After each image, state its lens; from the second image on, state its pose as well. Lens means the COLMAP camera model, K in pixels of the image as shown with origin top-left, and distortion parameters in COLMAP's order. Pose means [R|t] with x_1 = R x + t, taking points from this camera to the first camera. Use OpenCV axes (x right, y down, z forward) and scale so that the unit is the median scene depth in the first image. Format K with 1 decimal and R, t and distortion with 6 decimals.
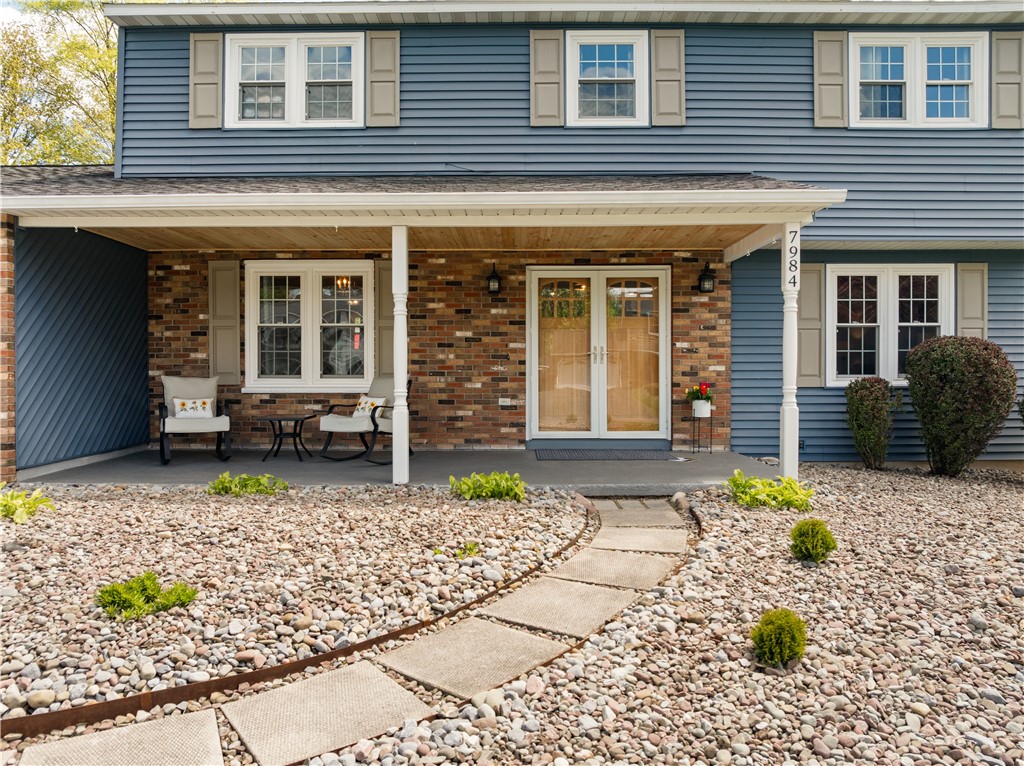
lens RADIAL K [[702.4, 0, 512.0], [0, 702.4, 383.0], [0, 0, 1]] dist [-0.061696, -0.002708]
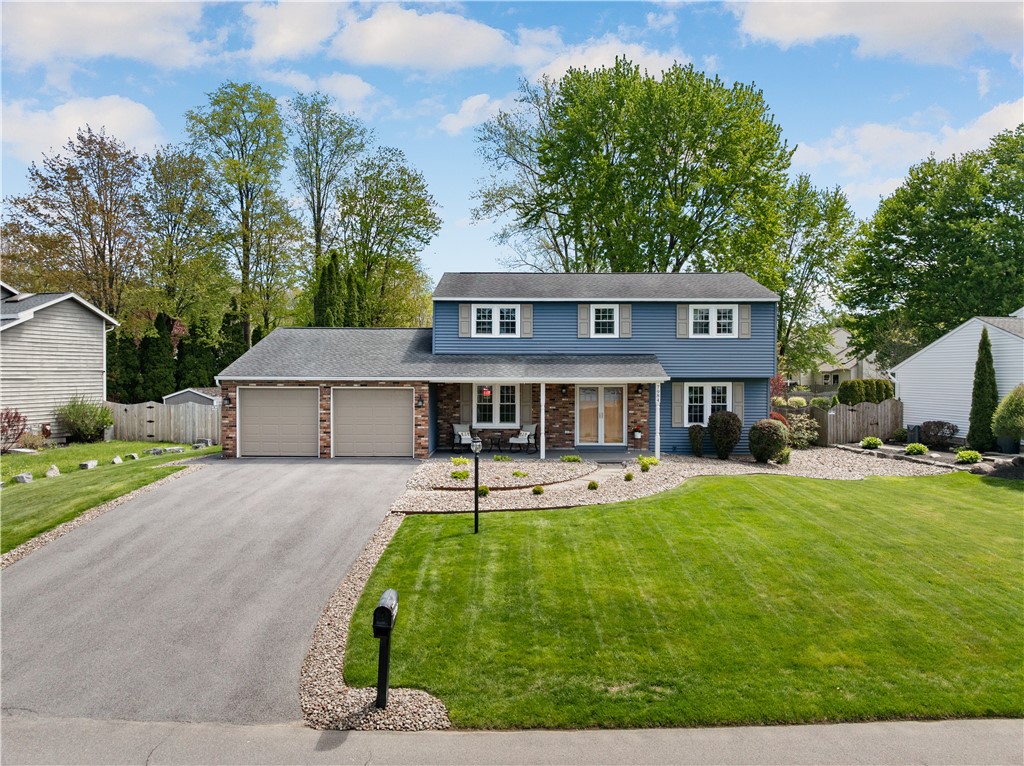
lens RADIAL K [[702.4, 0, 512.0], [0, 702.4, 383.0], [0, 0, 1]] dist [-0.061696, -0.002708]
pose [[0.999990, 0.003118, -0.003330, -0.237299], [-0.003136, 0.999981, -0.005247, -0.164139], [0.003313, 0.005257, 0.999981, -1.913125]]
